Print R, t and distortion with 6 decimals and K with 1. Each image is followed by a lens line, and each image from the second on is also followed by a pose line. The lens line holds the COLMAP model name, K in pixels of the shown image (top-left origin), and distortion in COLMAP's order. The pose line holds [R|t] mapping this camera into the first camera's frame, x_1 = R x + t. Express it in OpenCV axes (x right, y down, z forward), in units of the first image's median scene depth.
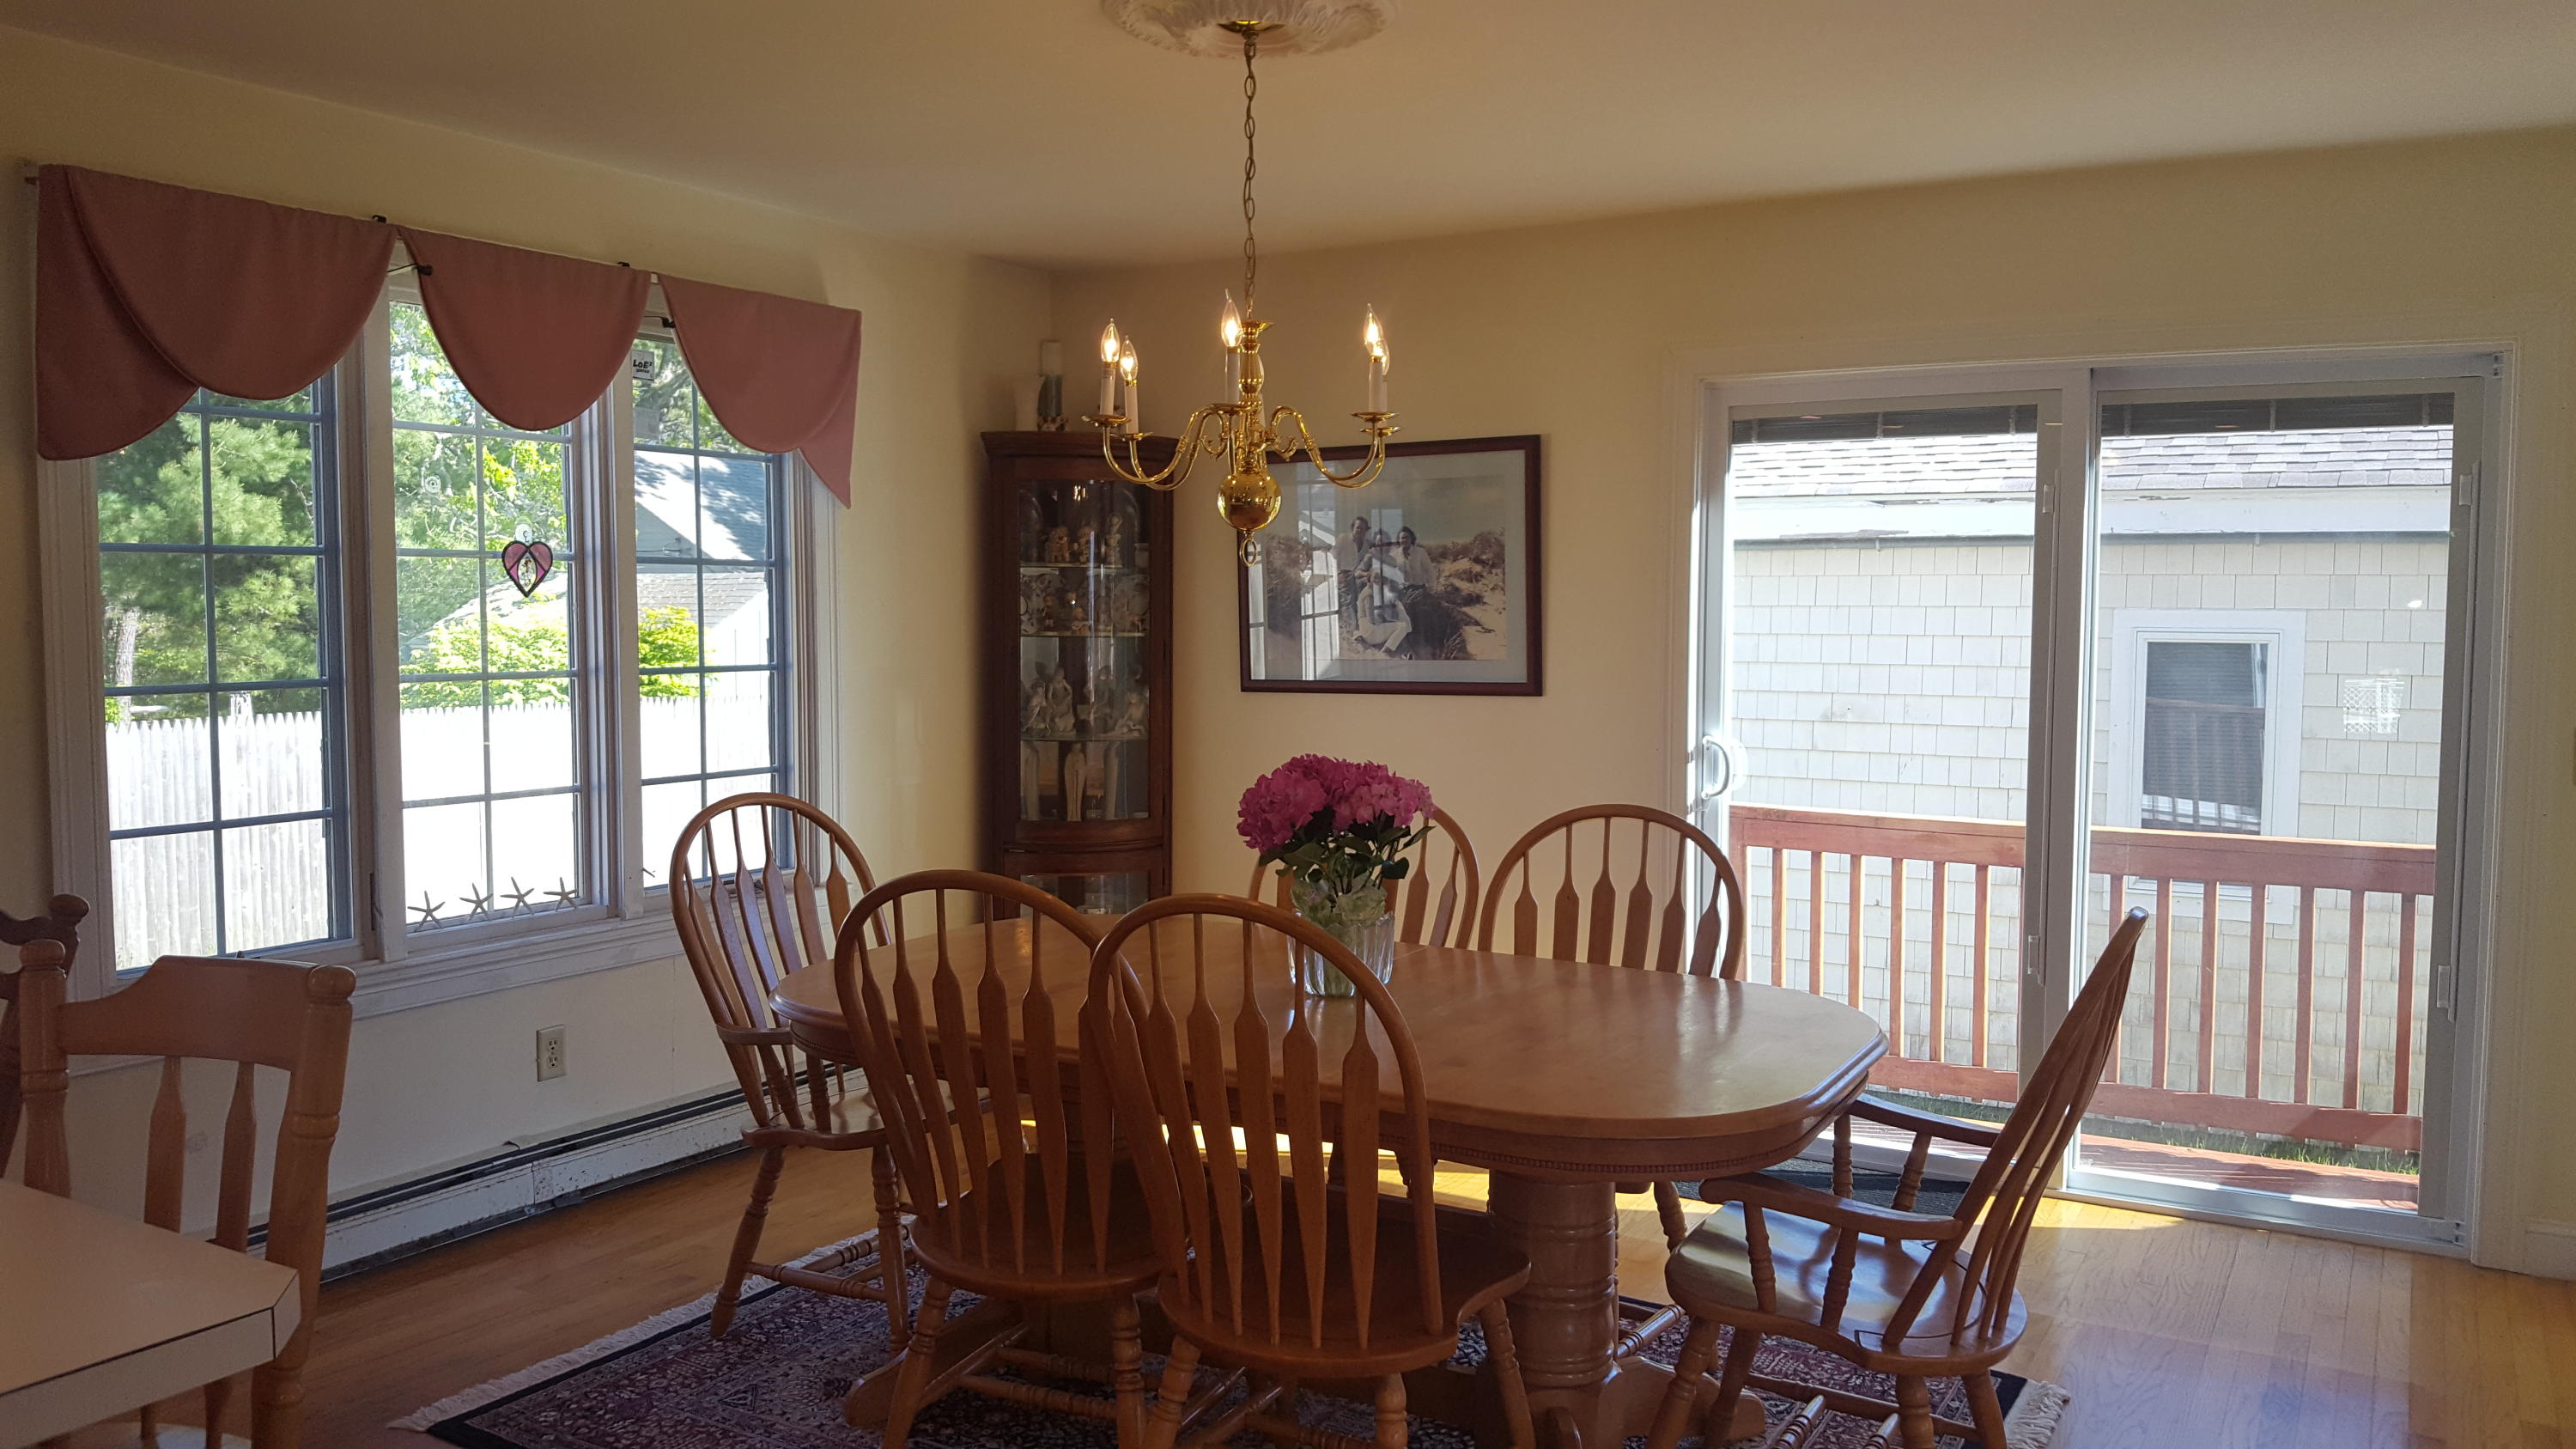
lens RADIAL K [[1963.2, 0, 1288.0], [0, 1963.2, 724.5], [0, 0, 1]] dist [0.187697, -0.455299]
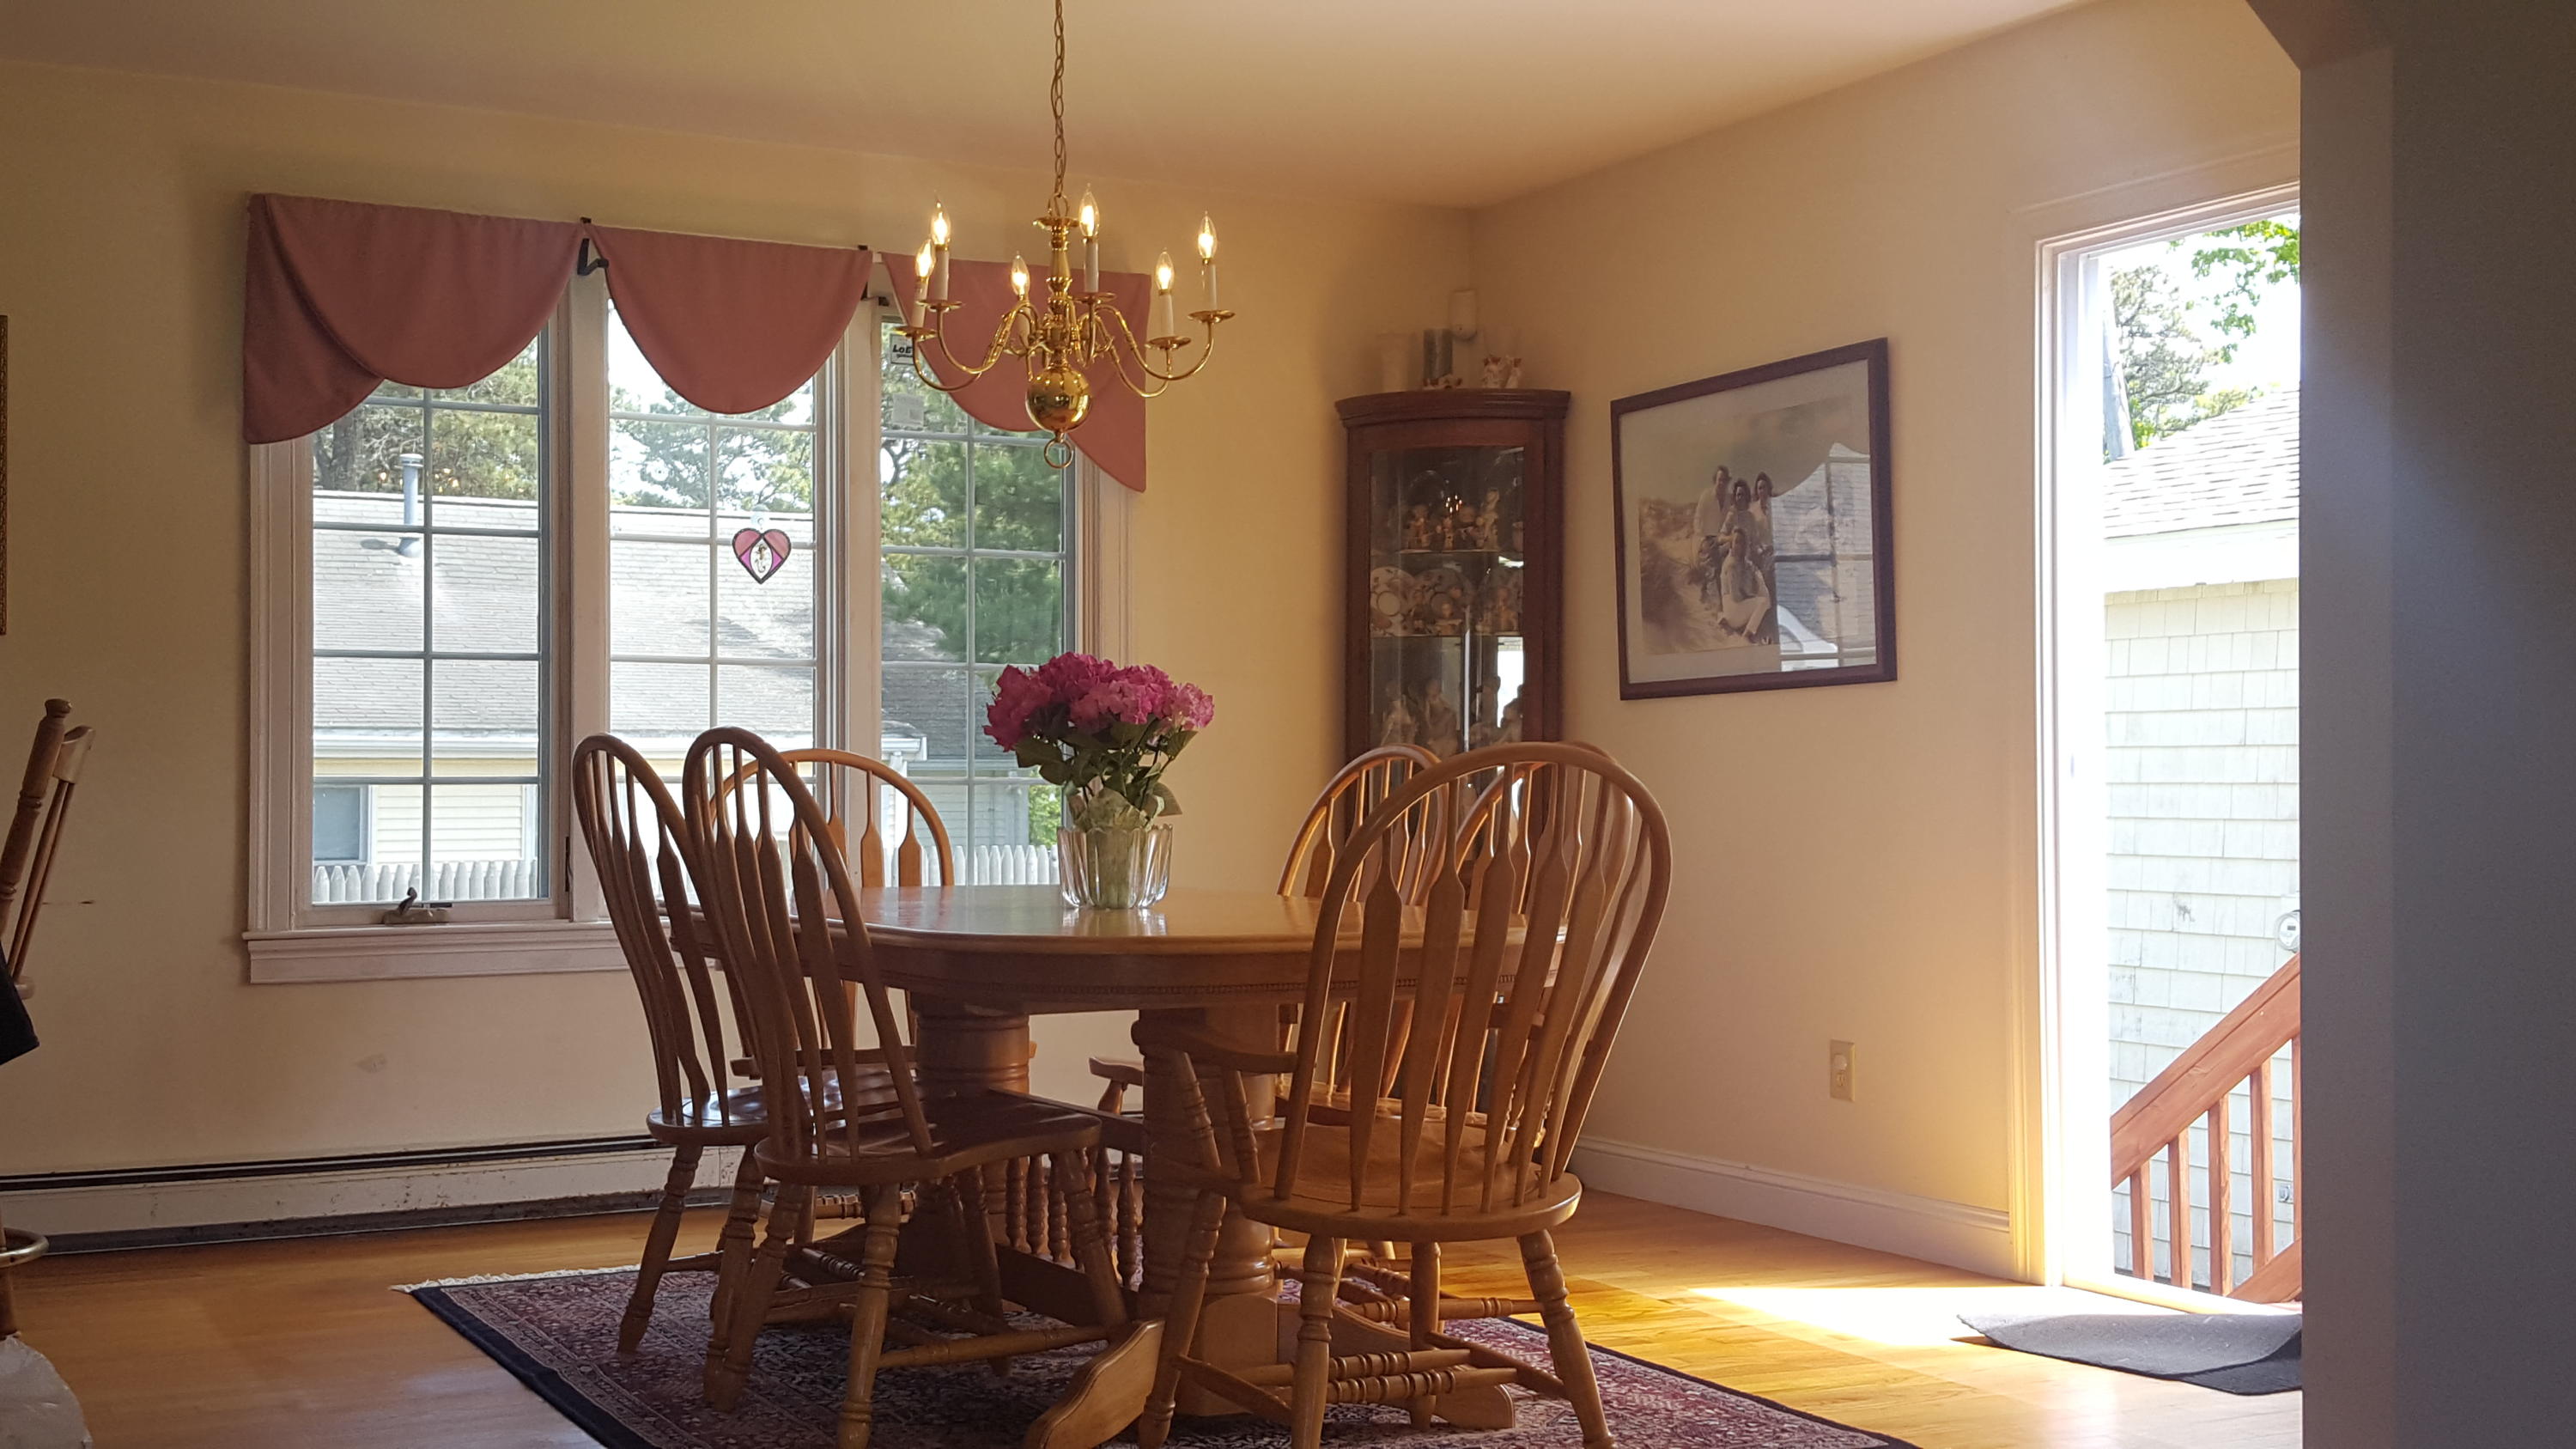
lens RADIAL K [[2985.9, 0, 1174.1], [0, 2985.9, 740.2], [0, 0, 1]] dist [0.134871, -0.000466]
pose [[0.831478, -0.013510, -0.555393, 0.567294], [-0.031555, 0.996942, -0.071492, 0.104555], [0.554660, 0.076970, 0.828509, -0.112075]]
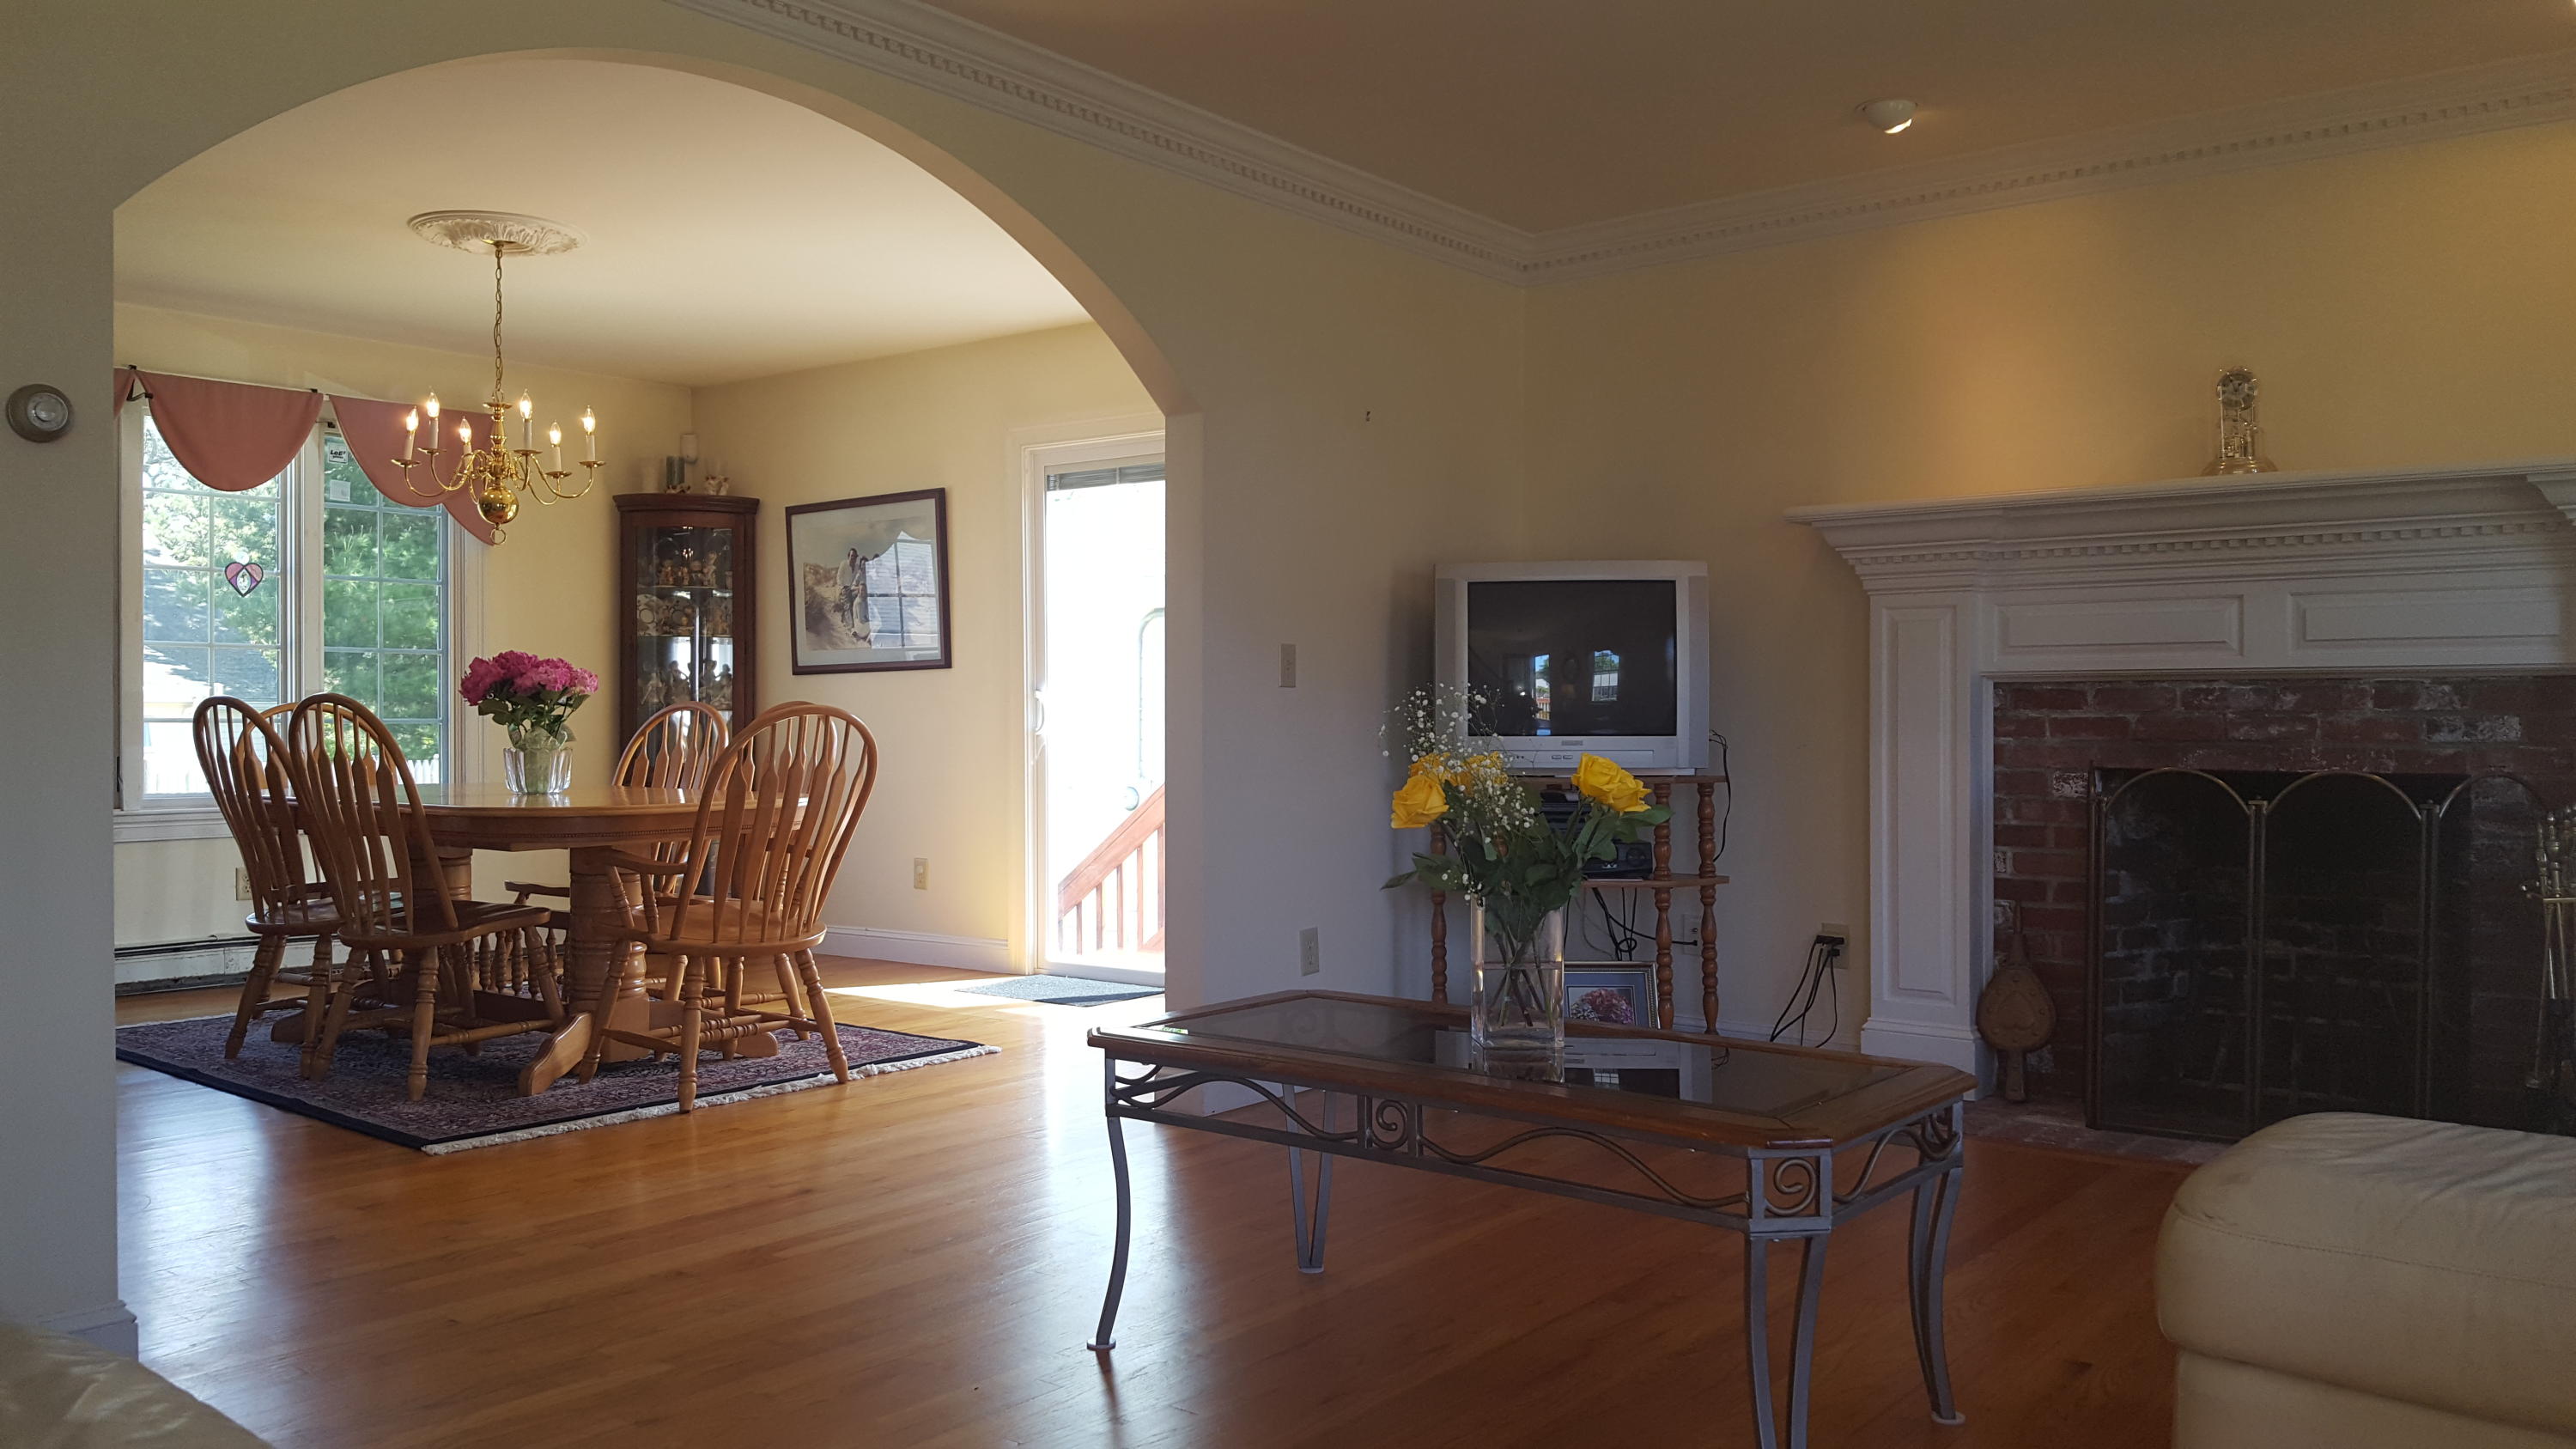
lens RADIAL K [[1963.2, 0, 1288.0], [0, 1963.2, 724.5], [0, 0, 1]] dist [0.187697, -0.455299]
pose [[0.989690, -0.006185, -0.143091, 0.609095], [-0.002525, 0.998159, -0.060605, 0.119560], [0.143202, 0.060342, 0.987852, -0.406929]]
